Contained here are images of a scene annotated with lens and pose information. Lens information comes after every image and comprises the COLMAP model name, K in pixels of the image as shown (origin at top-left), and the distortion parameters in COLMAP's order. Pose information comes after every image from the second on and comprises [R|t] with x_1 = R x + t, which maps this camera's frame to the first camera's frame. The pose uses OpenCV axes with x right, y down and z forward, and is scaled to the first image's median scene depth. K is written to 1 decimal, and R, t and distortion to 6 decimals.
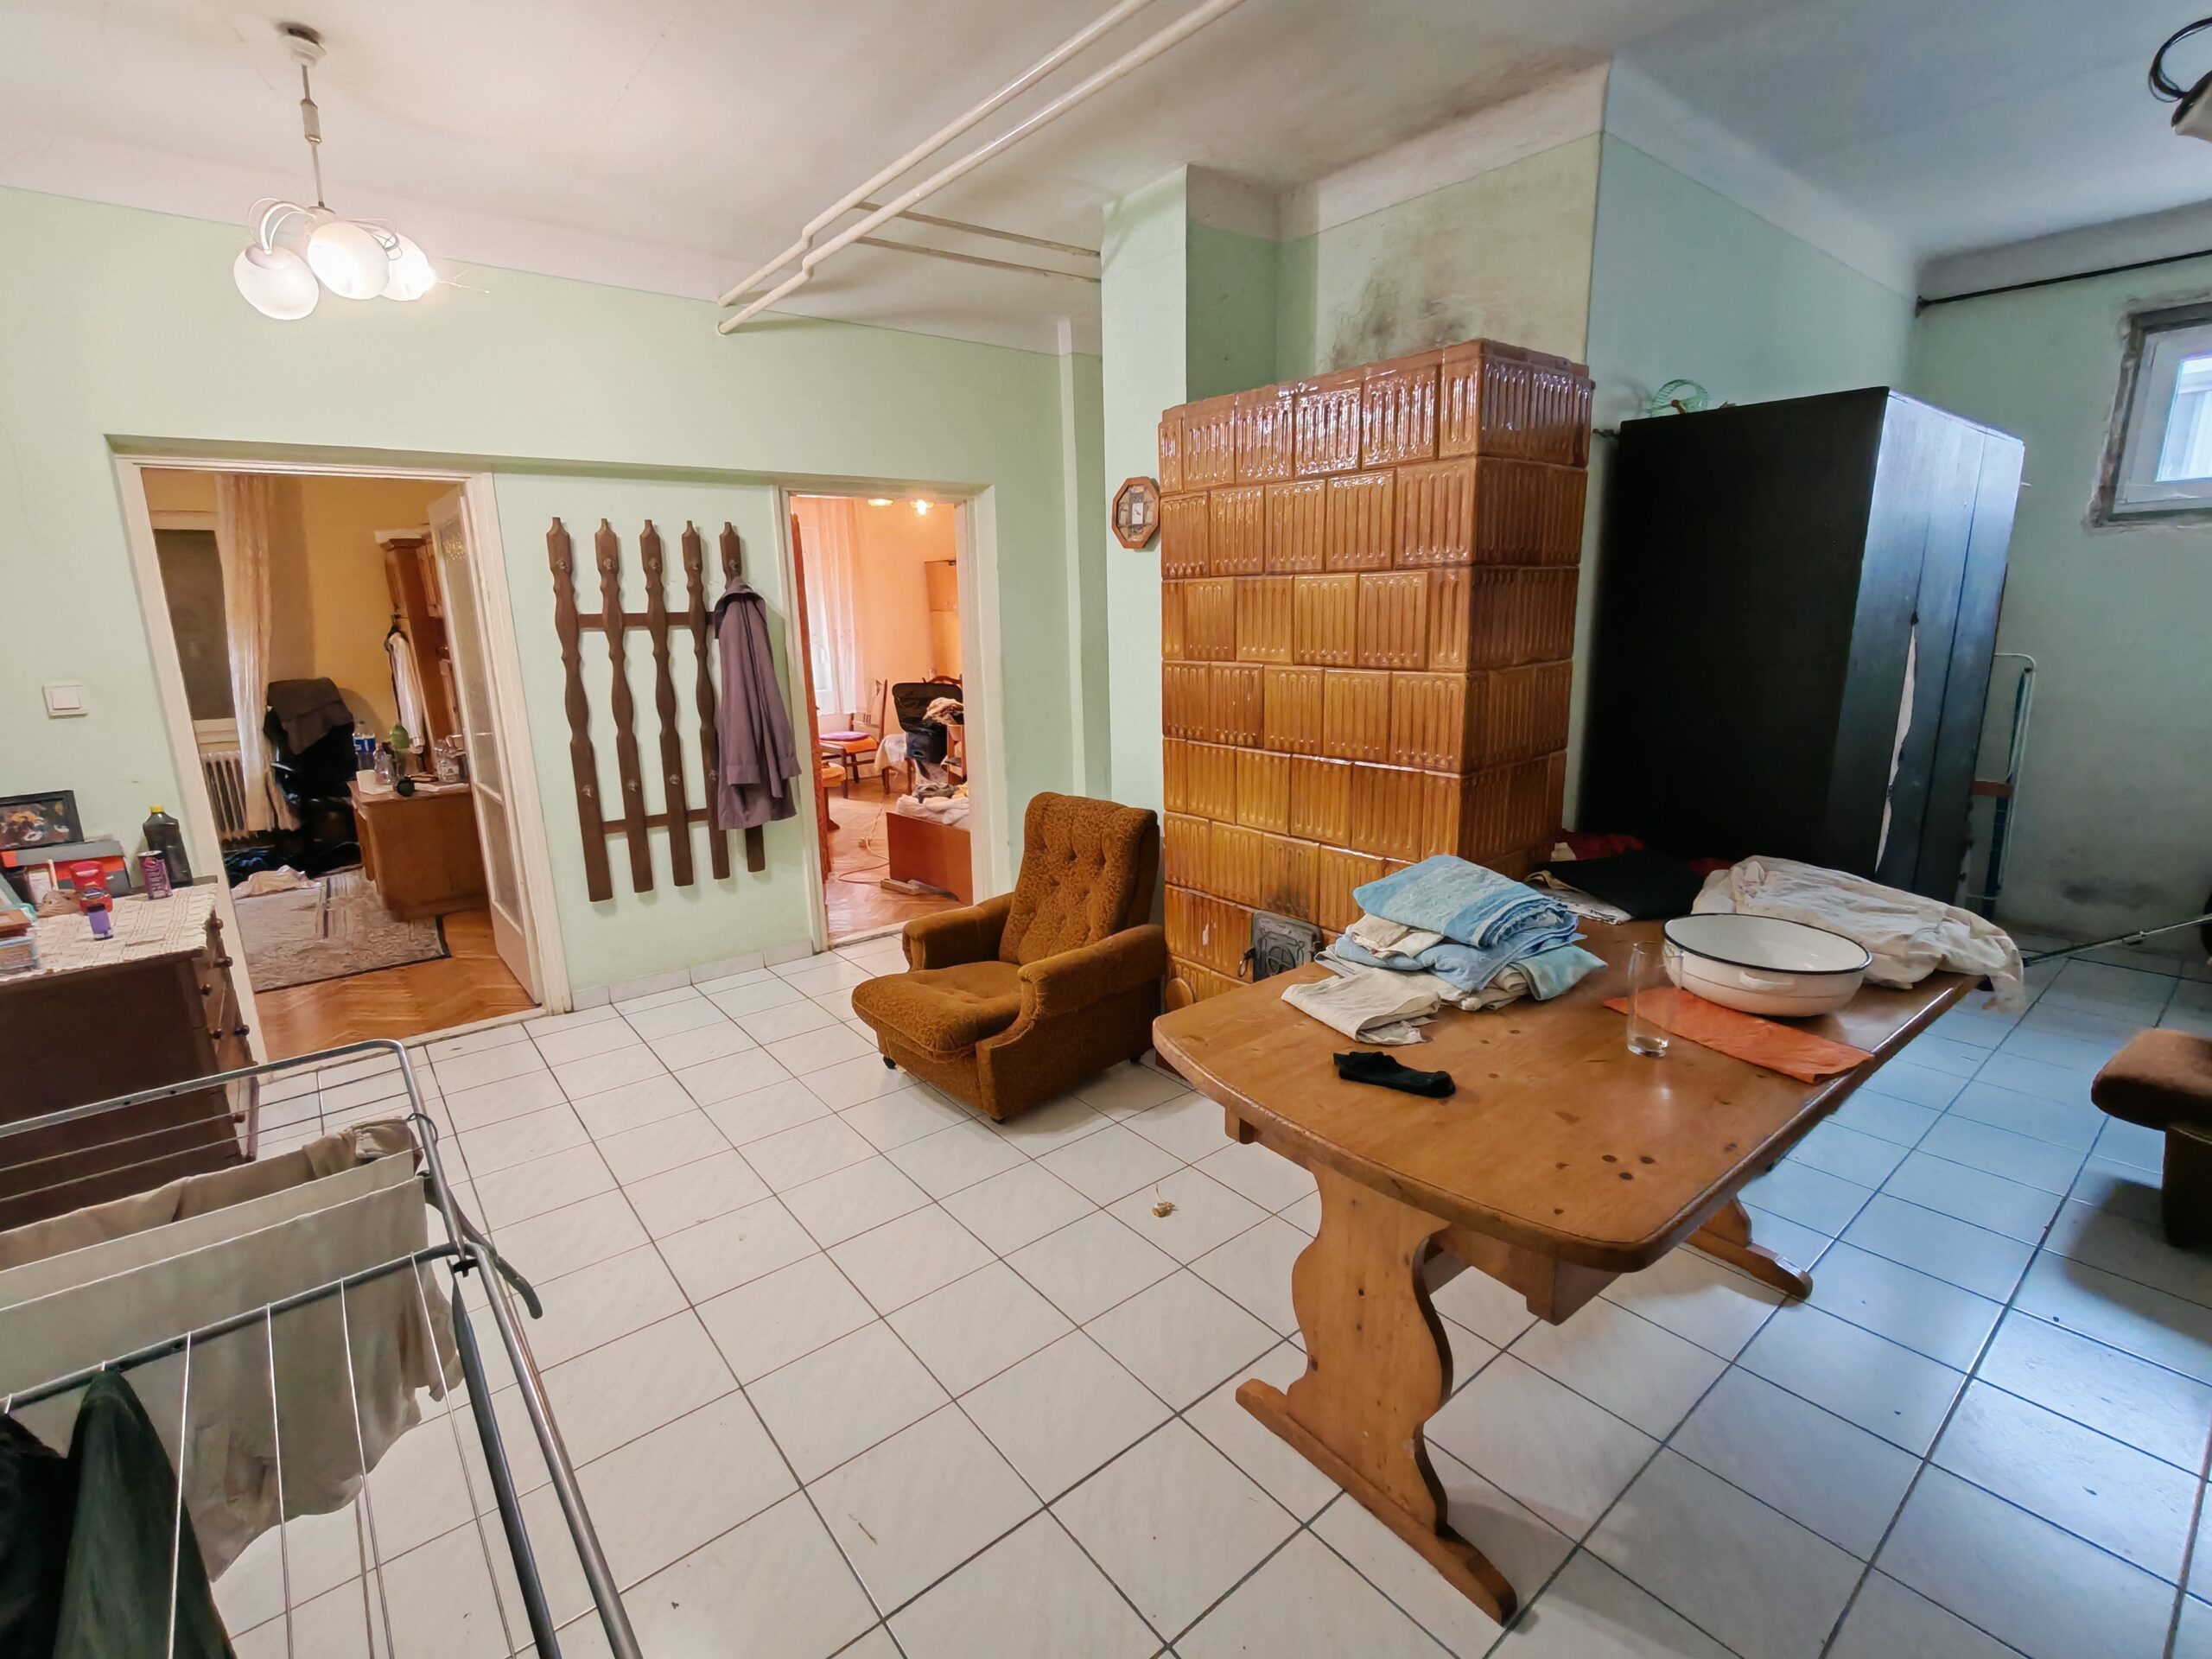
lens RADIAL K [[1013.0, 0, 1102.7], [0, 1013.0, 831.5], [0, 0, 1]] dist [0.004662, -0.000972]
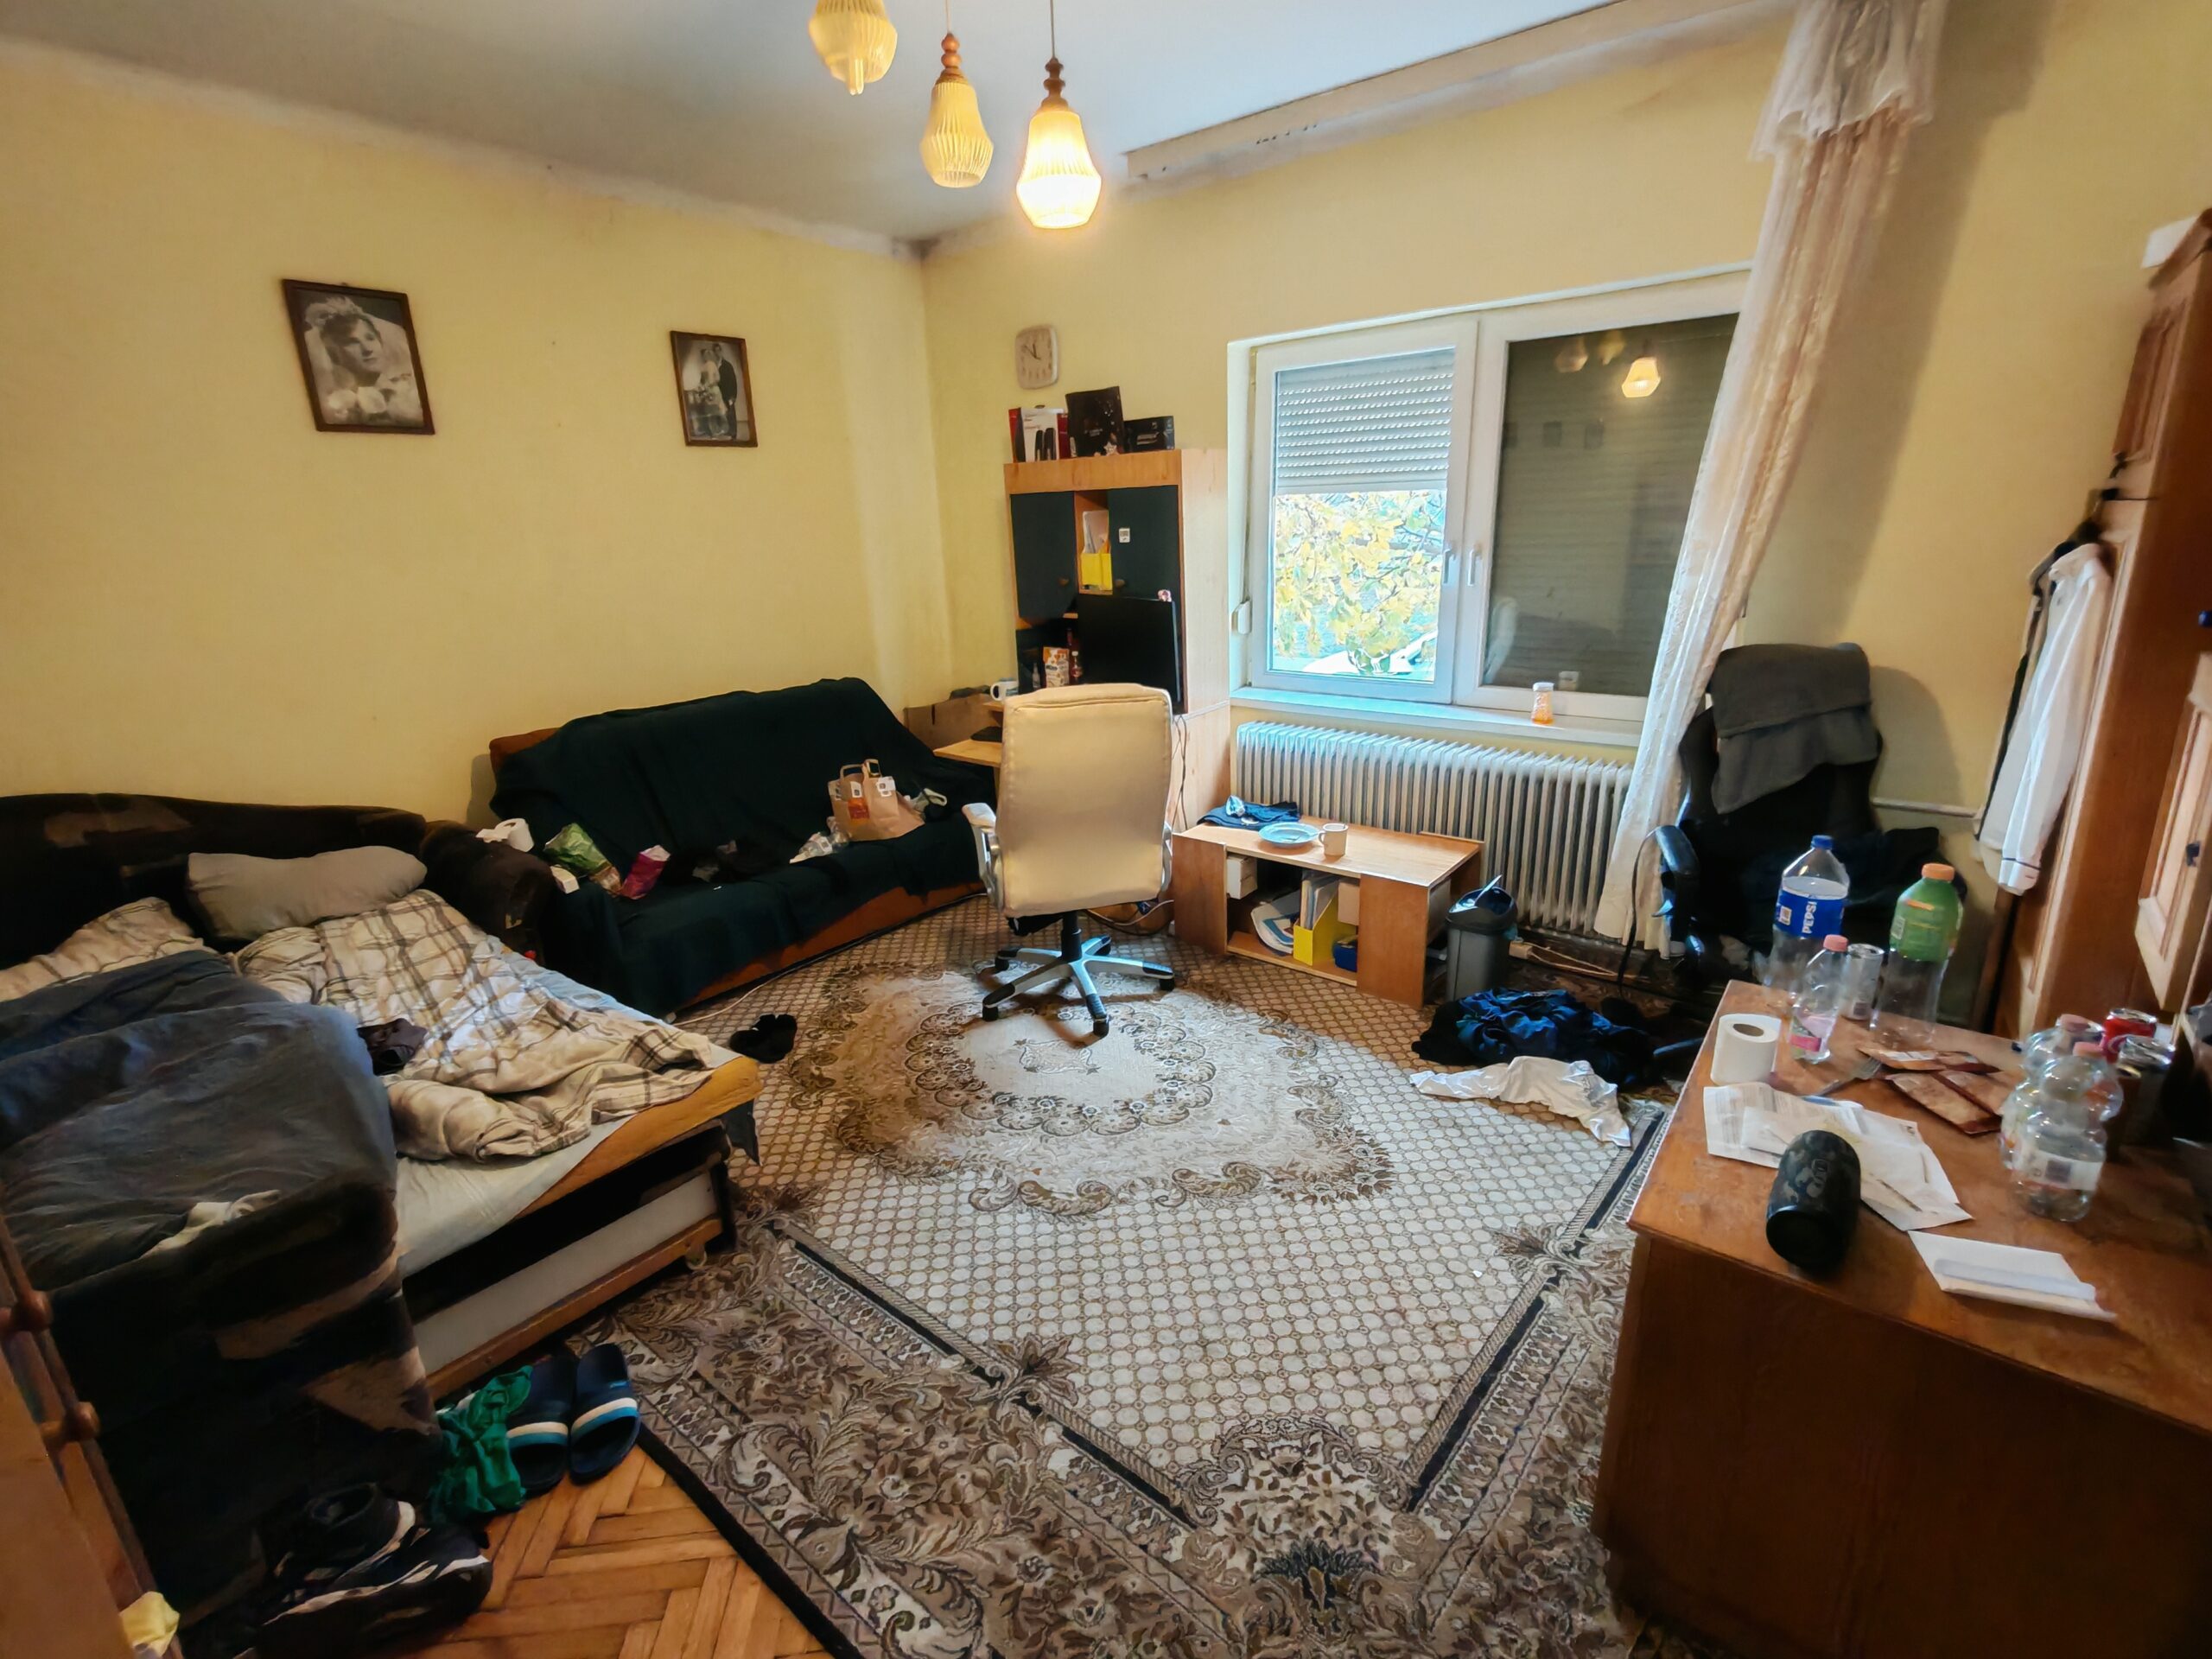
lens RADIAL K [[1013.0, 0, 1105.9], [0, 1013.0, 823.7], [0, 0, 1]] dist [0.004662, -0.000972]
pose [[0.209734, 0.292661, -0.932932, -0.278669], [-0.195376, 0.947455, 0.253294, -0.085523], [0.958040, 0.129148, 0.255892, 0.405072]]
